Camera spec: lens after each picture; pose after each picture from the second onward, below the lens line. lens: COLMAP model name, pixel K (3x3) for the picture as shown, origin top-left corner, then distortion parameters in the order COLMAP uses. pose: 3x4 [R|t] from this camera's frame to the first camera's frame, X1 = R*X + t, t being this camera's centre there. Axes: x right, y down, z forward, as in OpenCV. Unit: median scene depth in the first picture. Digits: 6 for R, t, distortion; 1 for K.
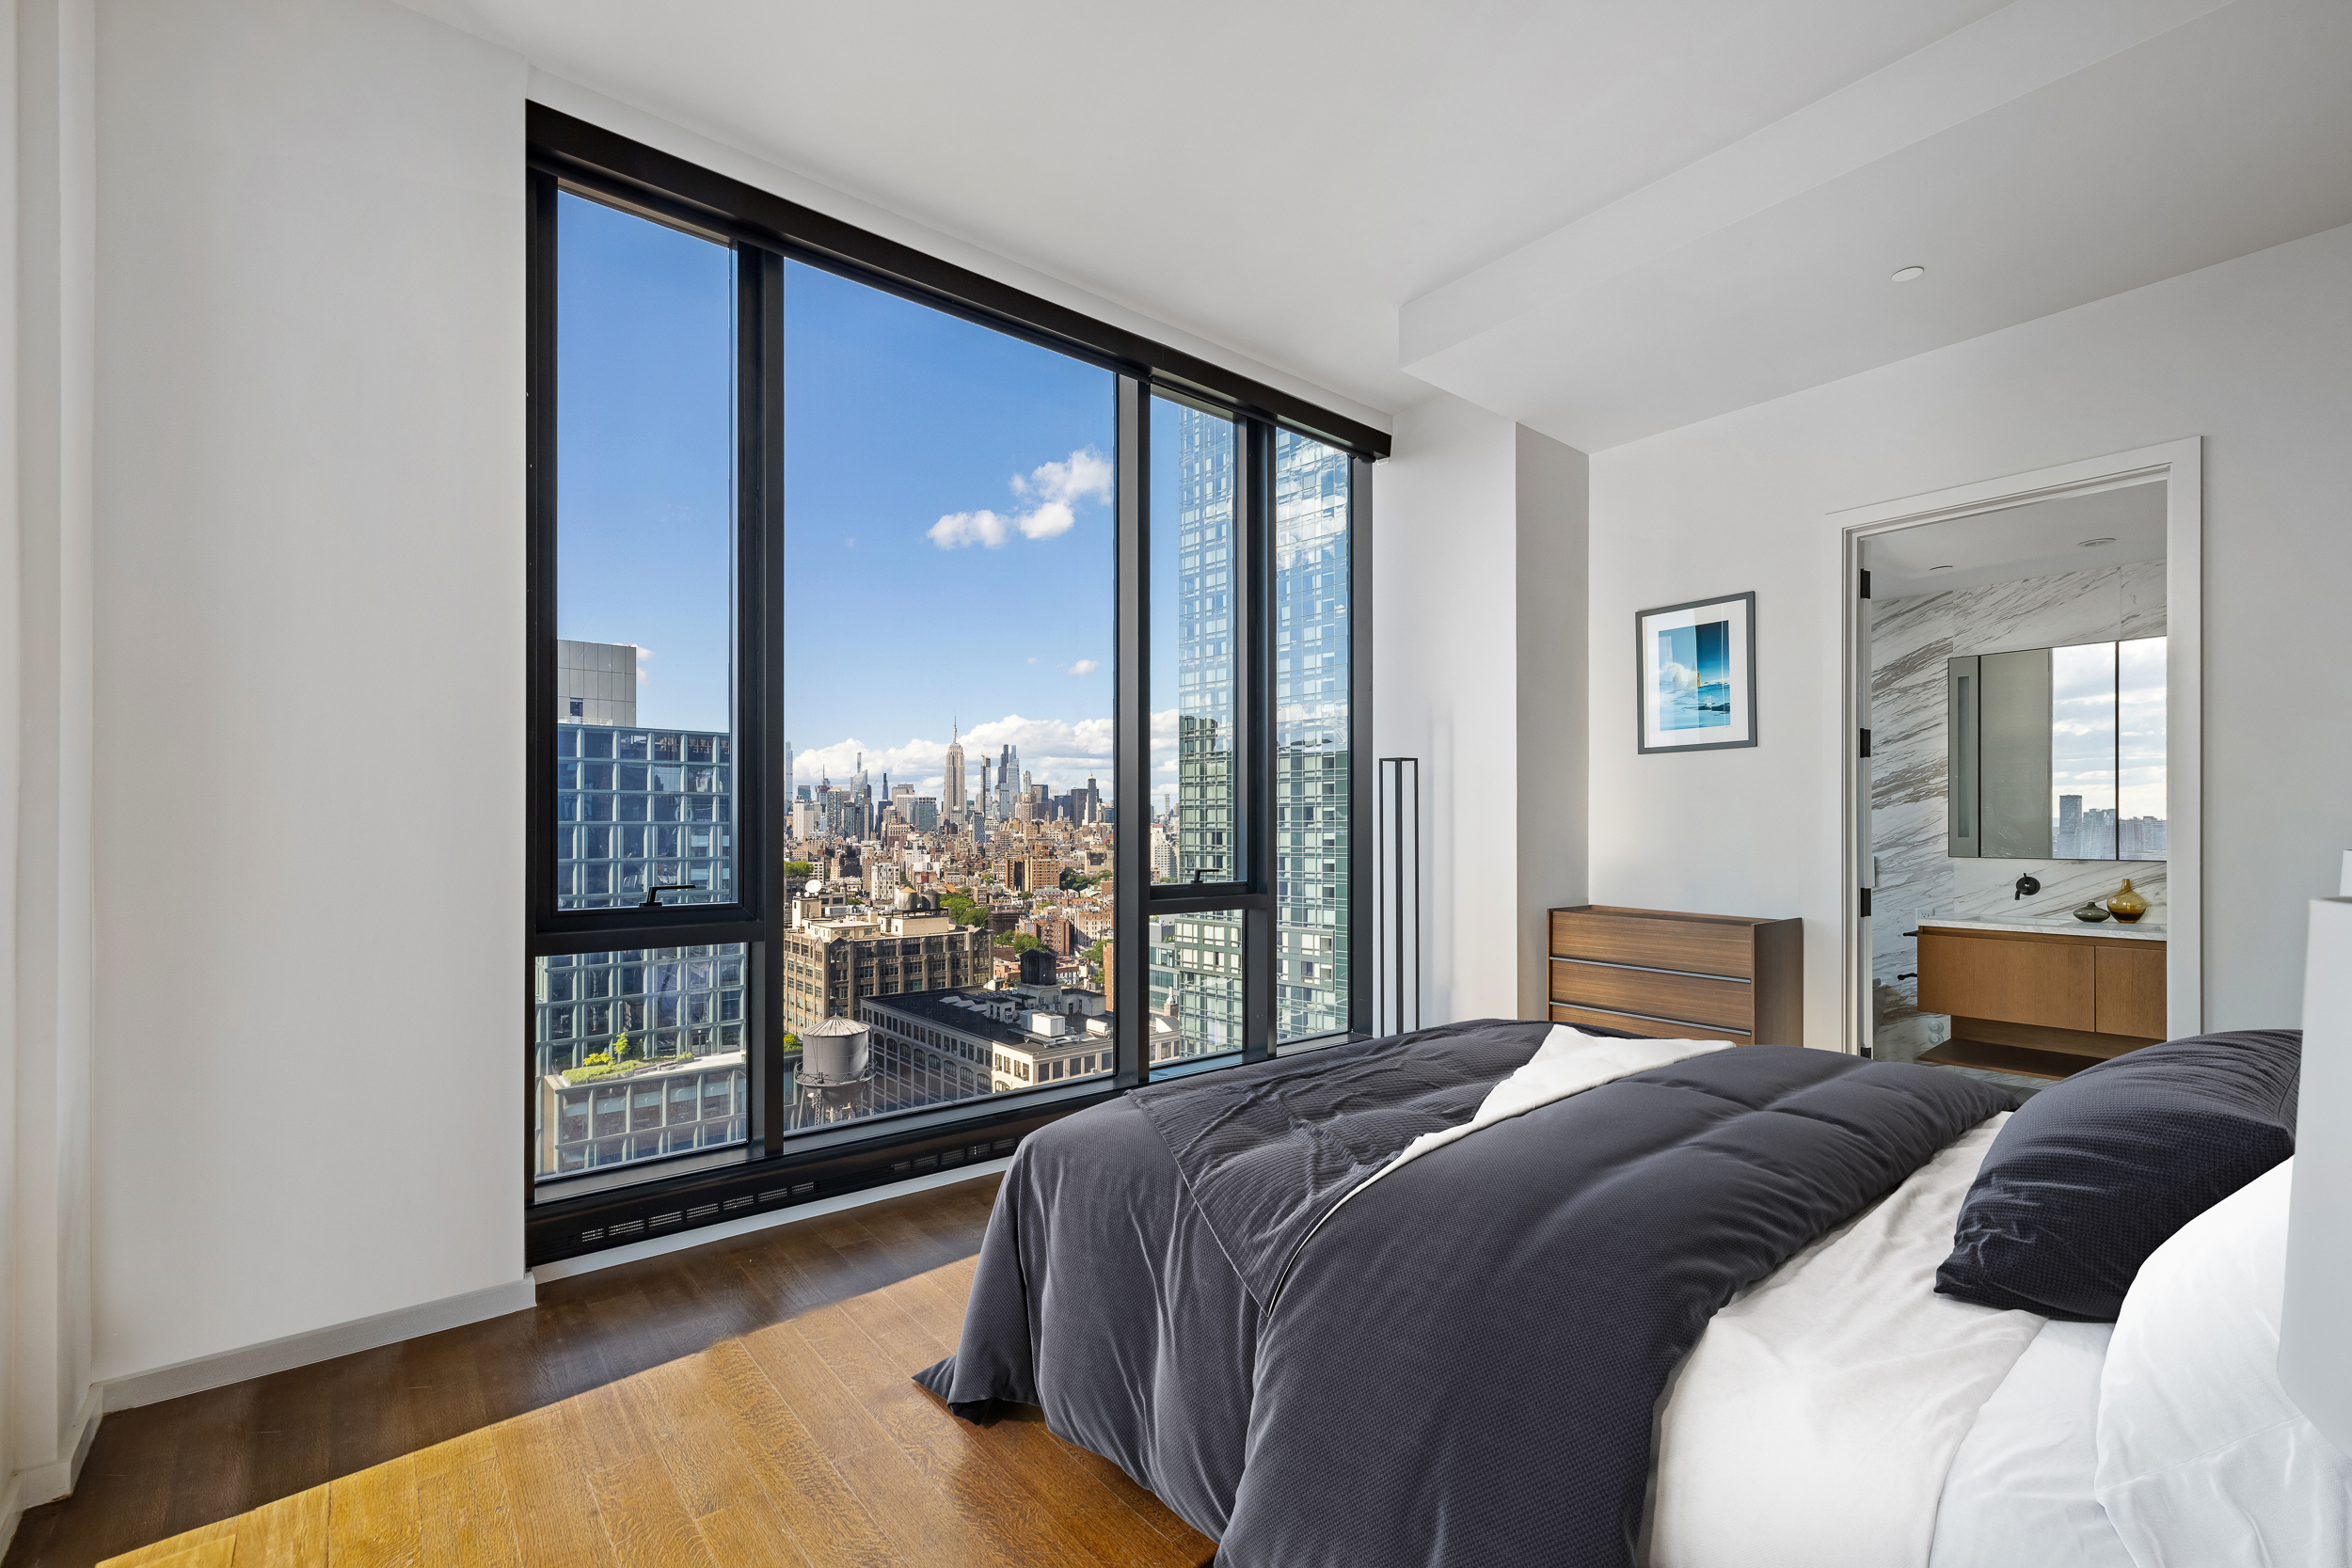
lens RADIAL K [[984.1, 0, 1175.2], [0, 984.1, 824.9], [0, 0, 1]] dist [-0.003298, -0.000256]
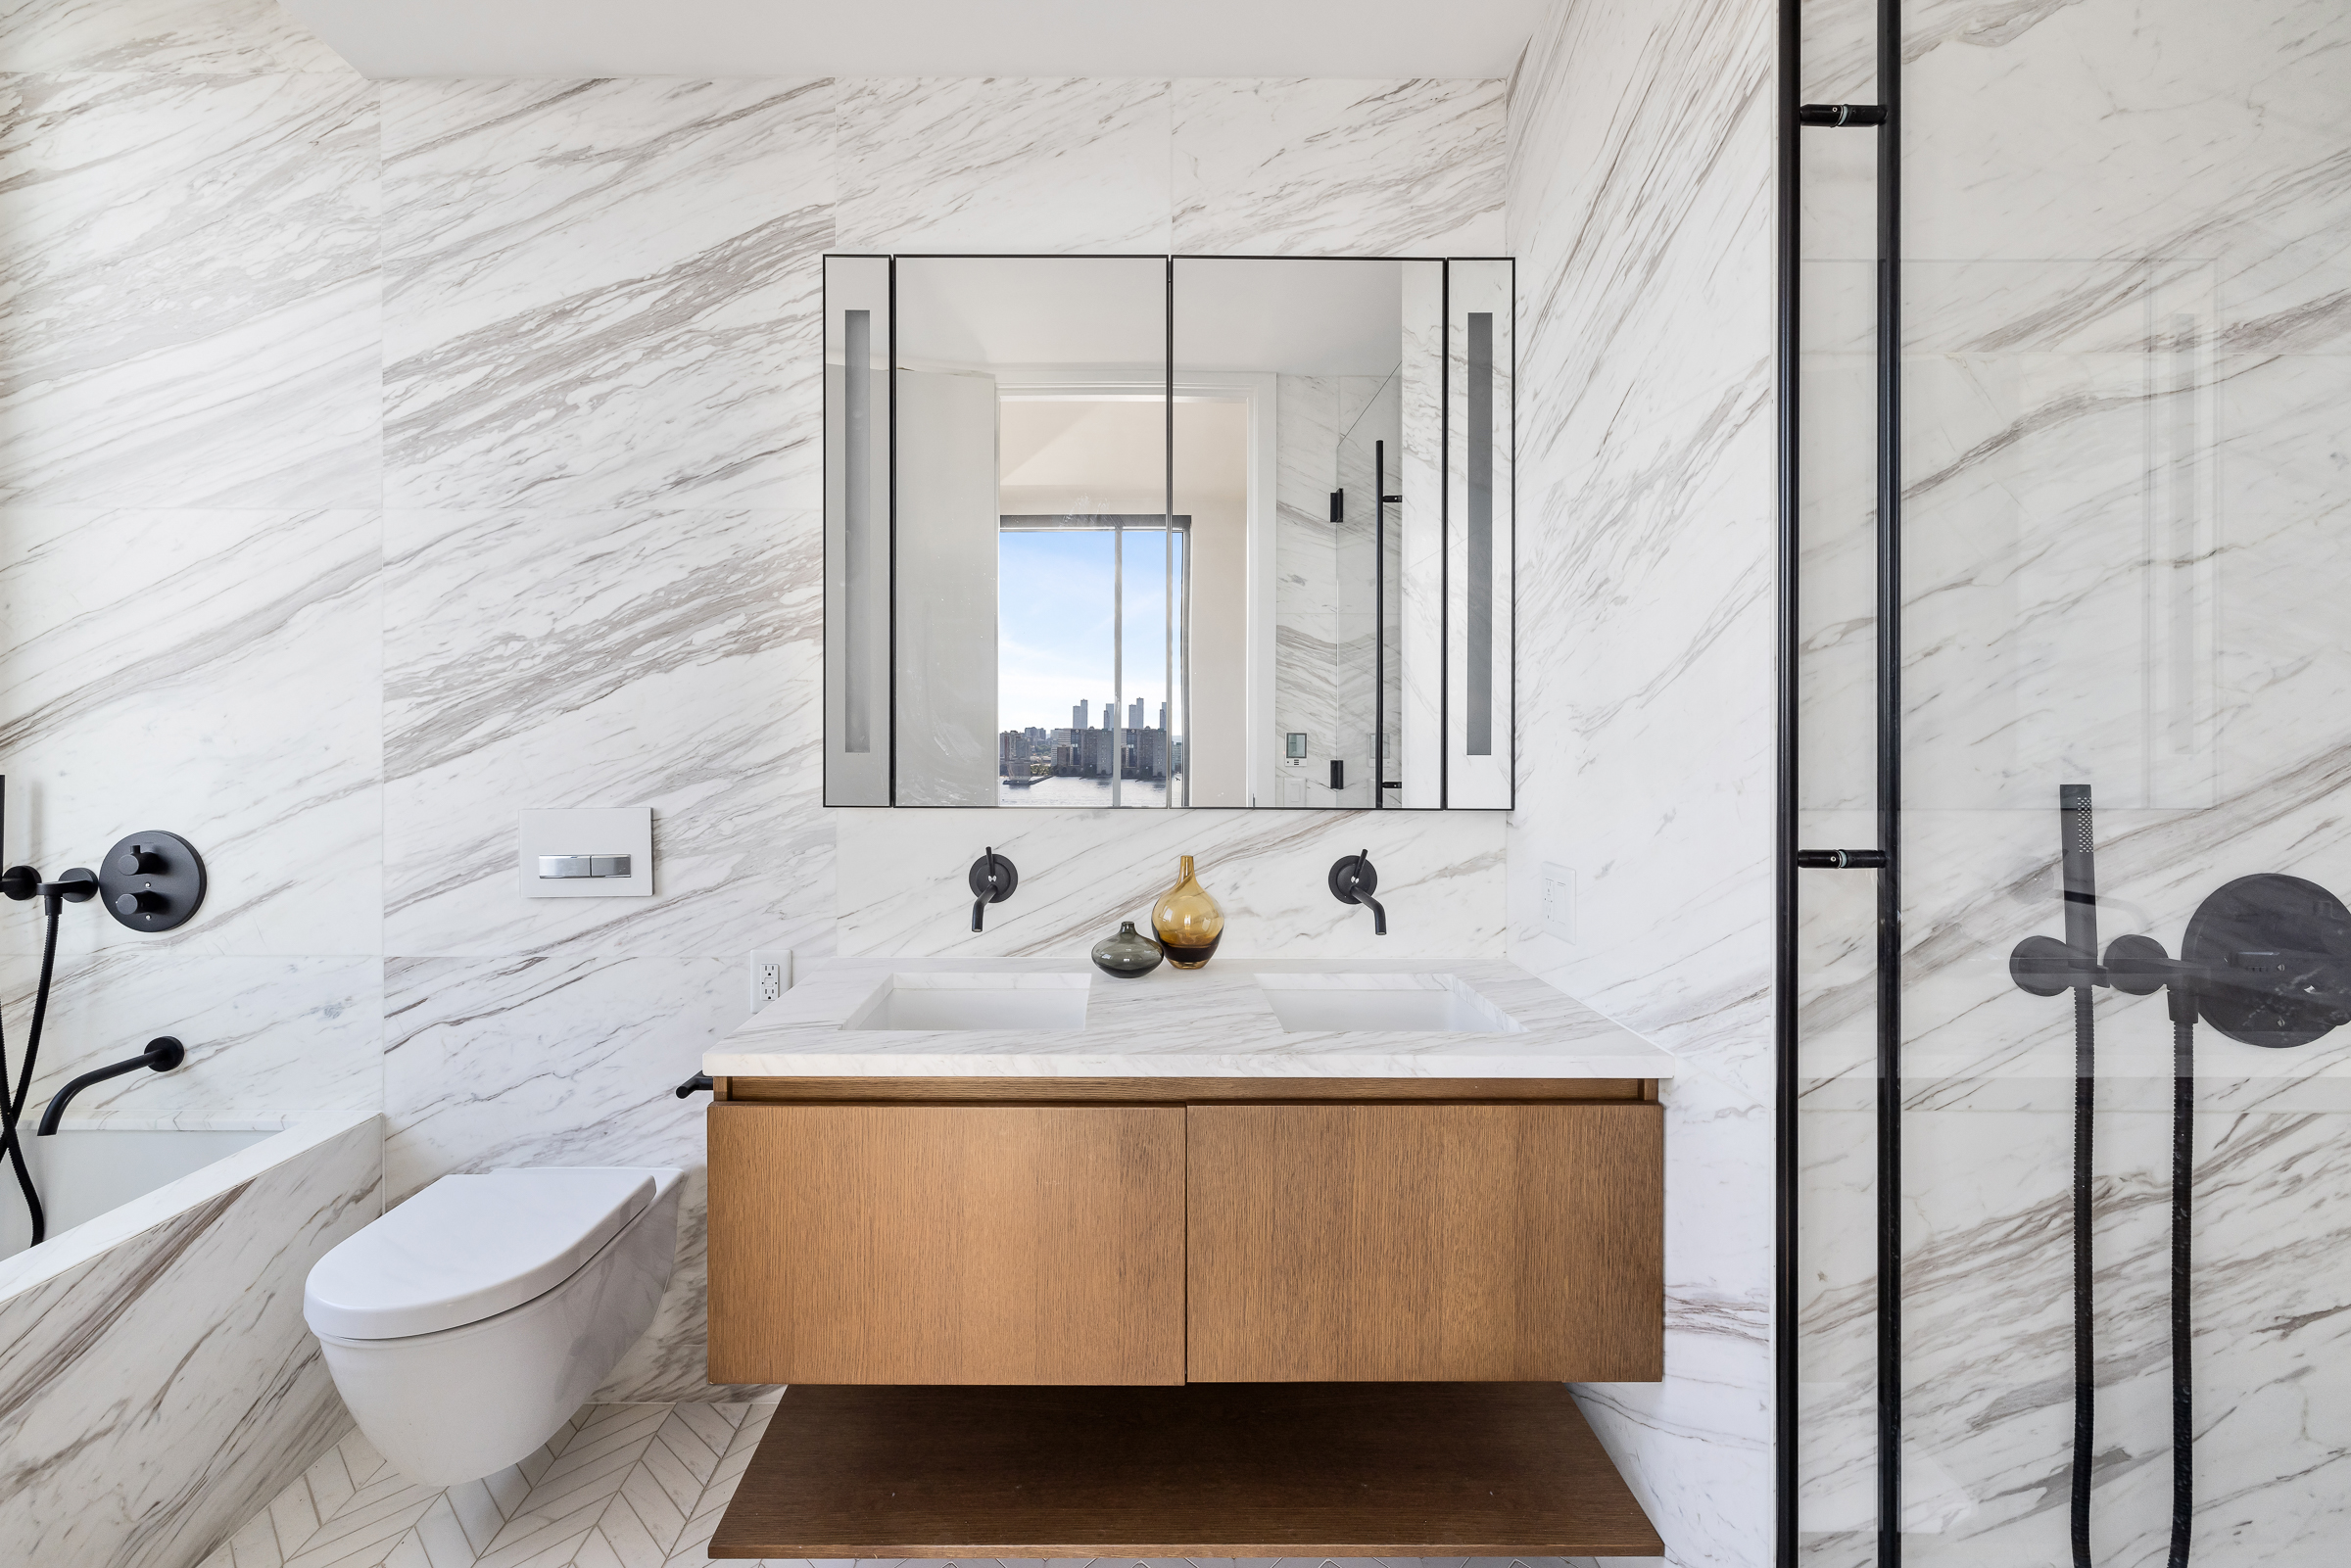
lens RADIAL K [[983.7, 0, 1126.0], [0, 983.7, 732.7], [0, 0, 1]] dist [-0.003298, -0.000256]
pose [[0.610493, -0.002376, 0.792018, 0.572870], [-0.001611, 0.999990, 0.004242, 0.003567], [-0.792020, -0.003866, 0.610483, 0.695884]]
